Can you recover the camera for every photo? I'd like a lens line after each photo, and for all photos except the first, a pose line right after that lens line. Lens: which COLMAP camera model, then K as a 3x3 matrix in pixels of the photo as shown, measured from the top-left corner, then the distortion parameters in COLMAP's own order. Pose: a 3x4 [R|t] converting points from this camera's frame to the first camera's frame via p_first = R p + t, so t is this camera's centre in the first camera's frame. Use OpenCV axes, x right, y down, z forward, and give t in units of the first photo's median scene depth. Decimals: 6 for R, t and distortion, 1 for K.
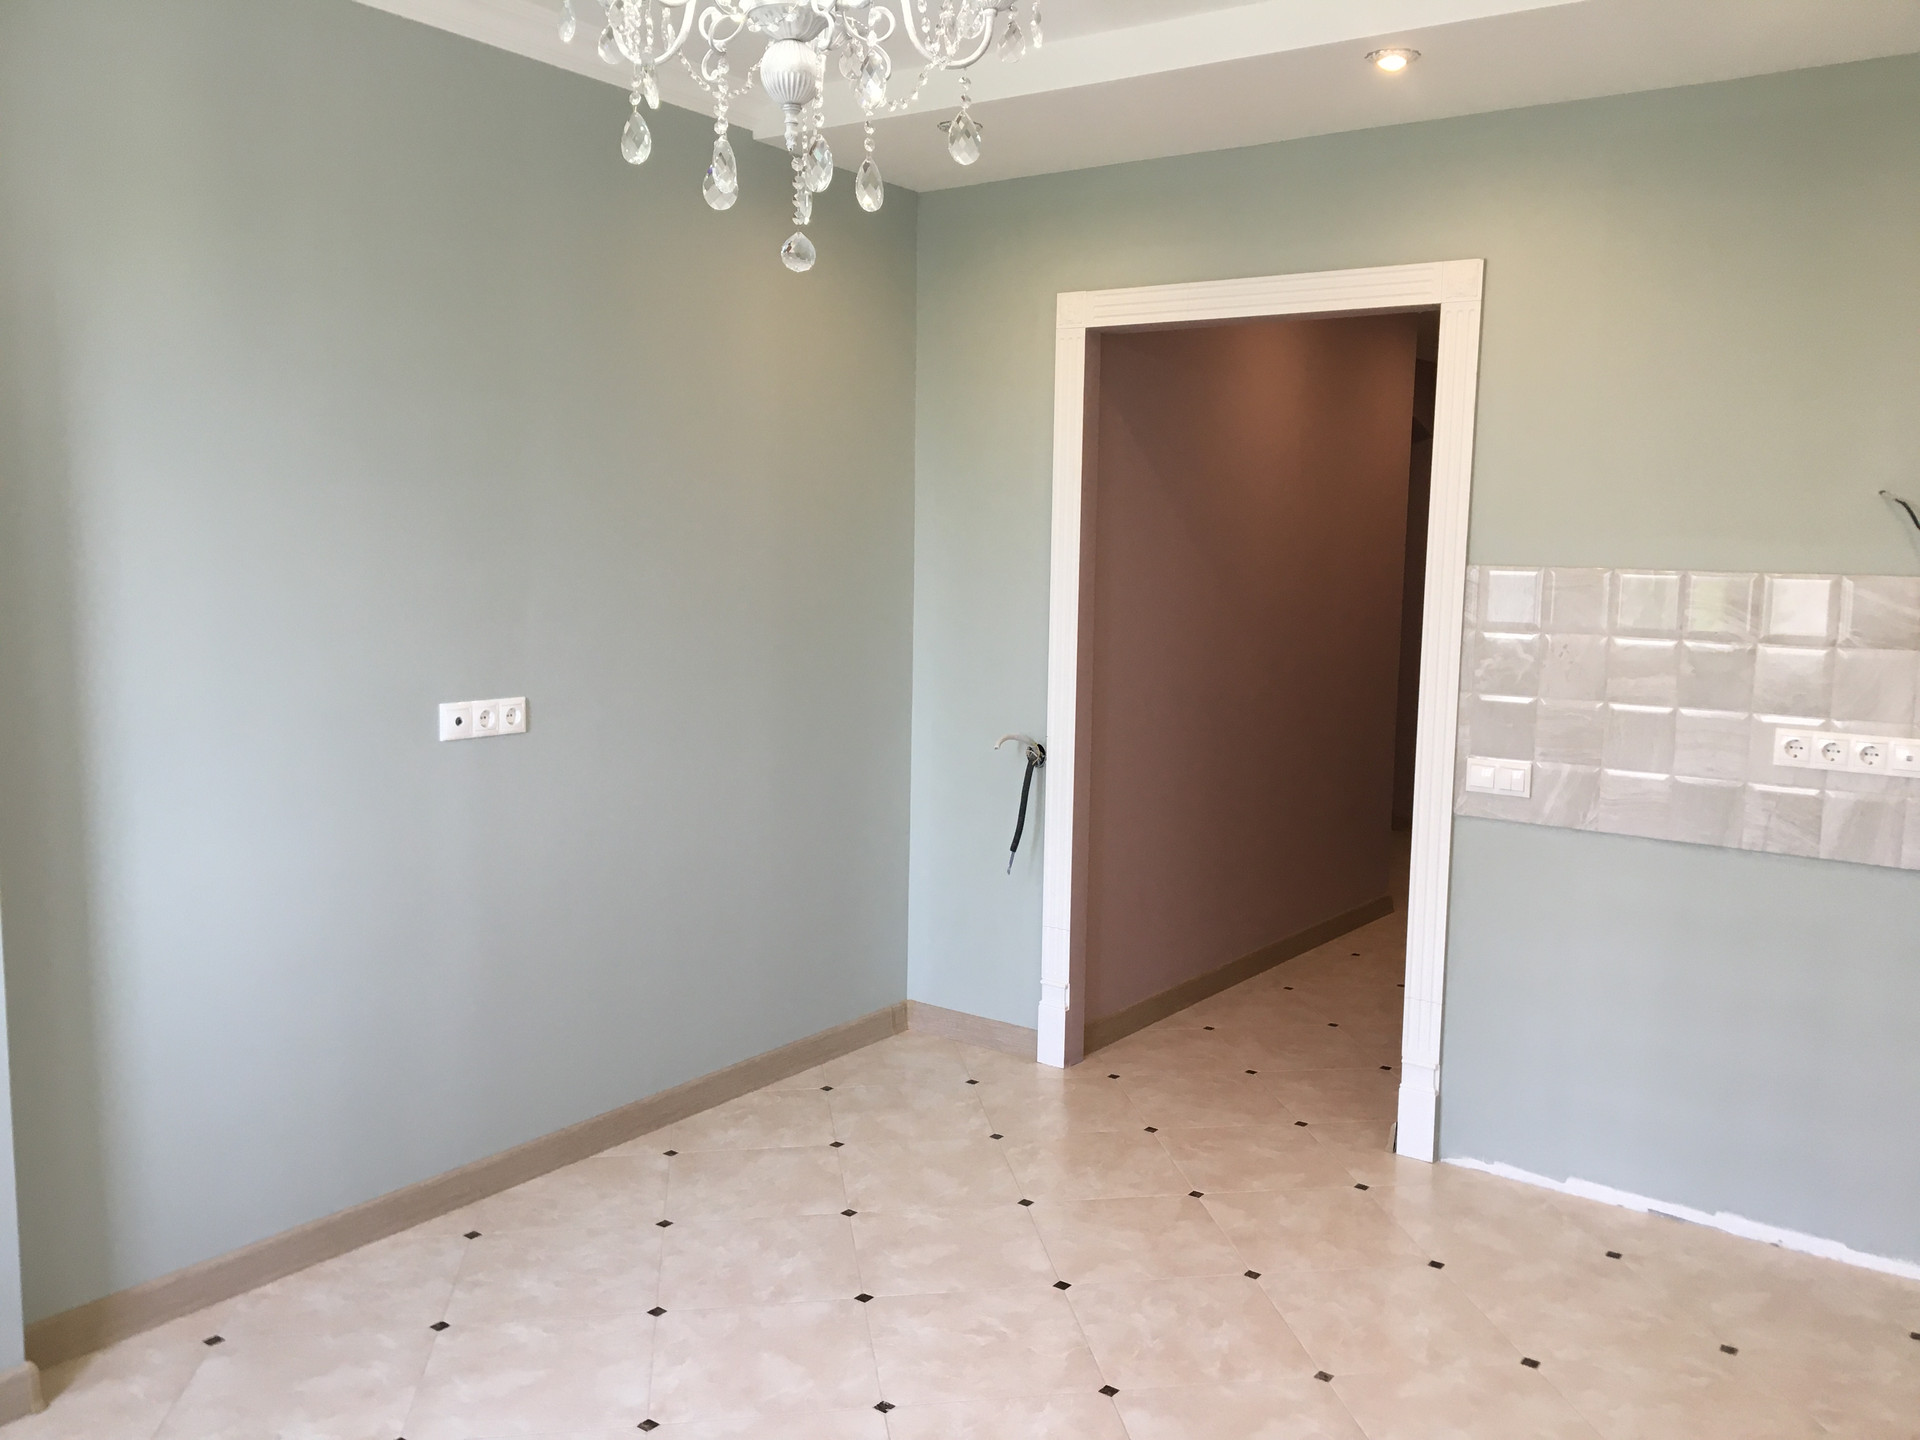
lens RADIAL K [[1600.4, 0, 989.6], [0, 1600.4, 717.2], [0, 0, 1]] dist [0.088587, -0.119732]
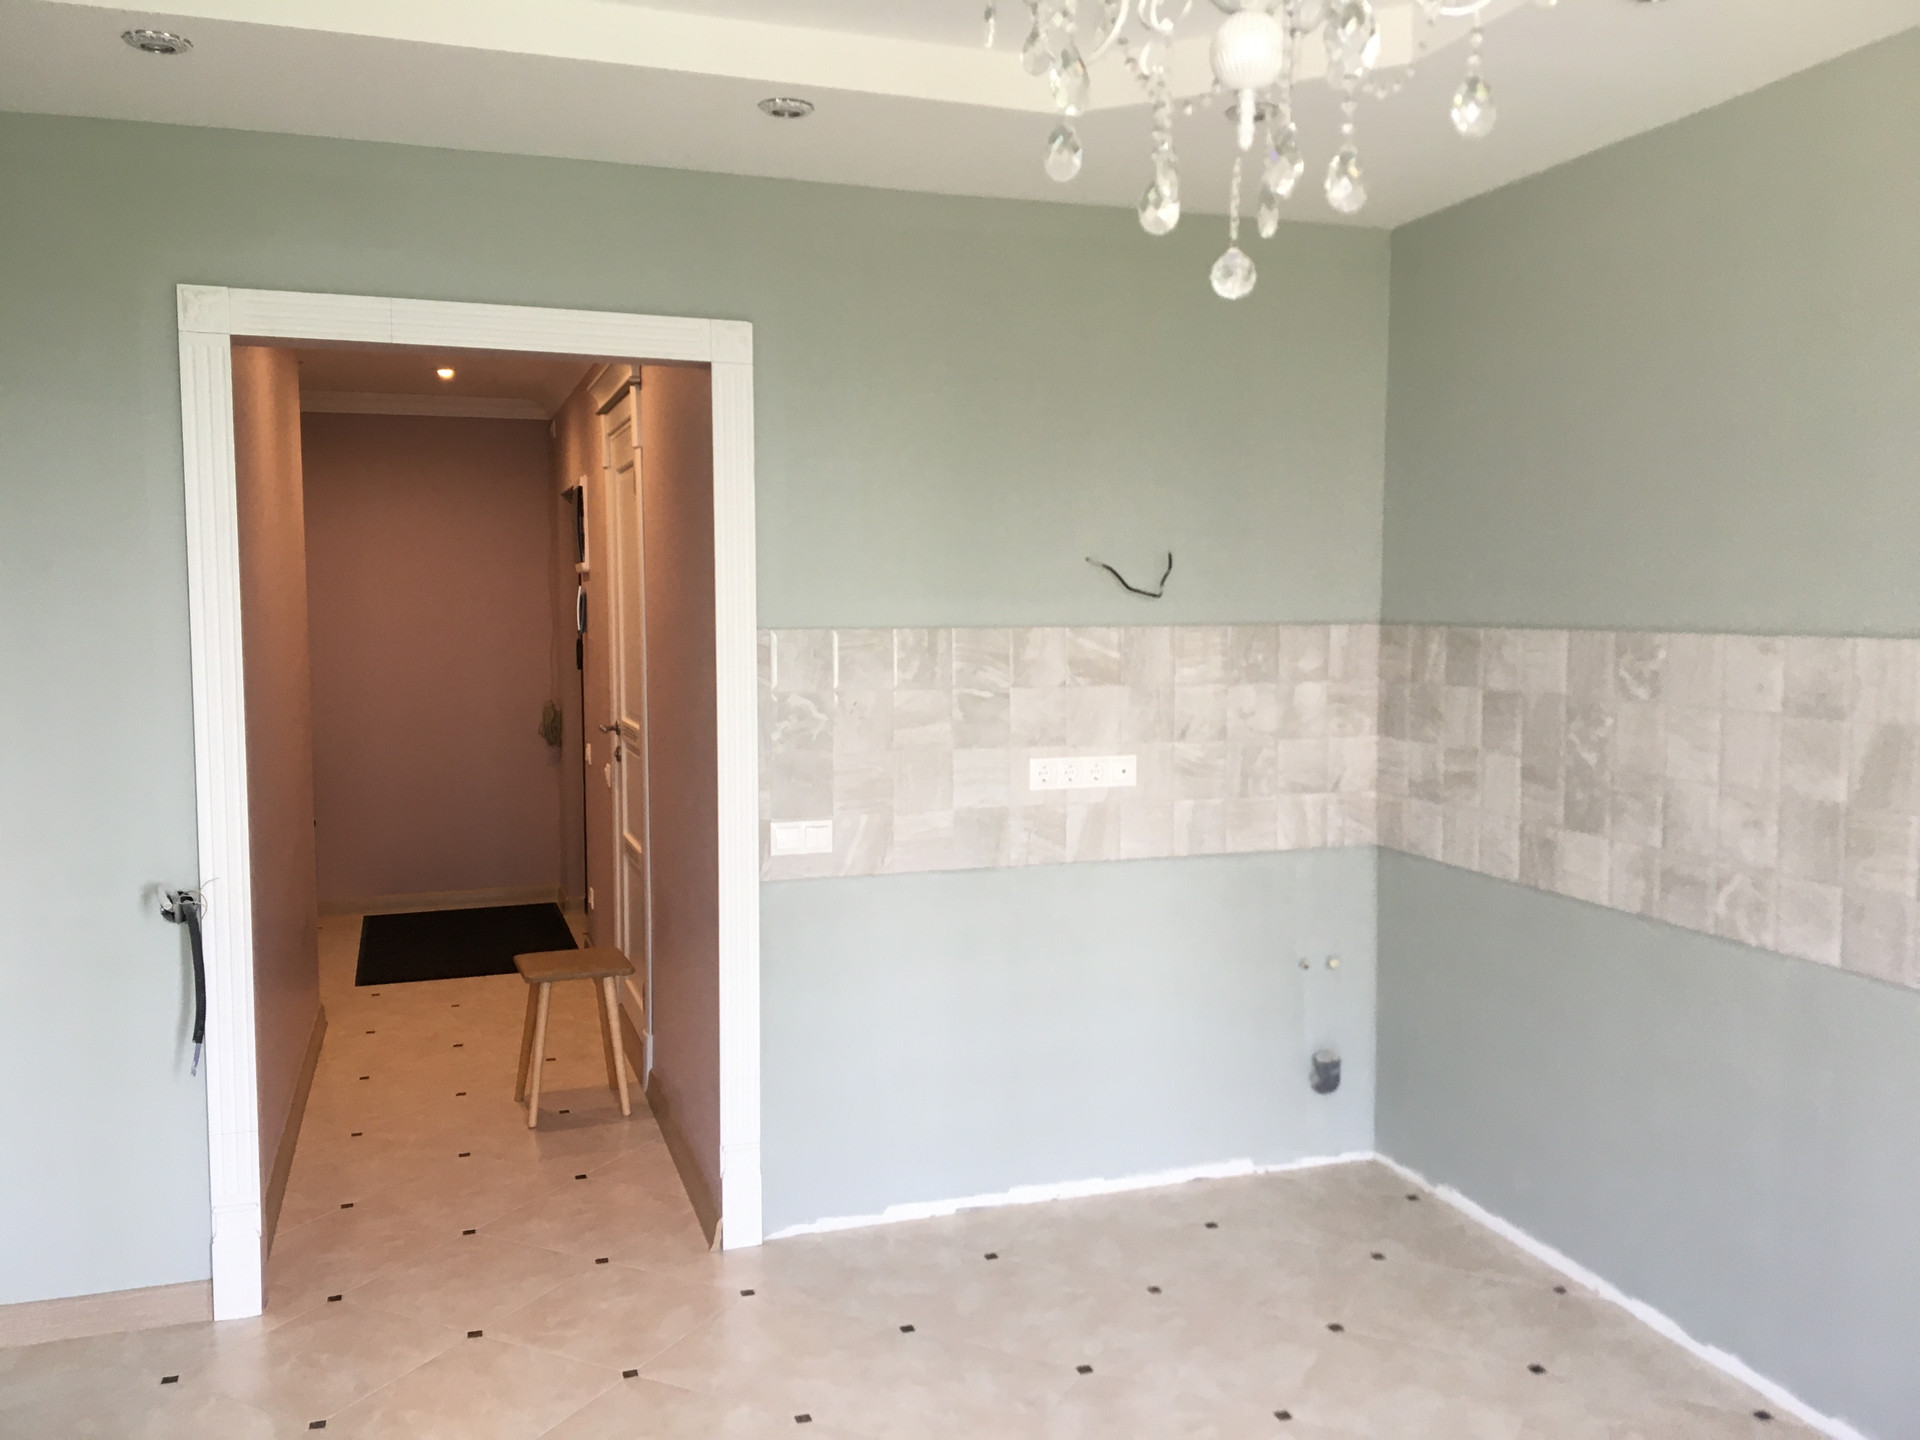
lens RADIAL K [[1572.8, 0, 960.0], [0, 1572.8, 720.0], [0, 0, 1]] dist [0.067070, -0.090376]
pose [[0.576292, -0.079367, 0.813381, -0.431108], [0.108677, 0.993876, 0.019980, -0.045606], [-0.809986, 0.076882, 0.581388, 0.349050]]
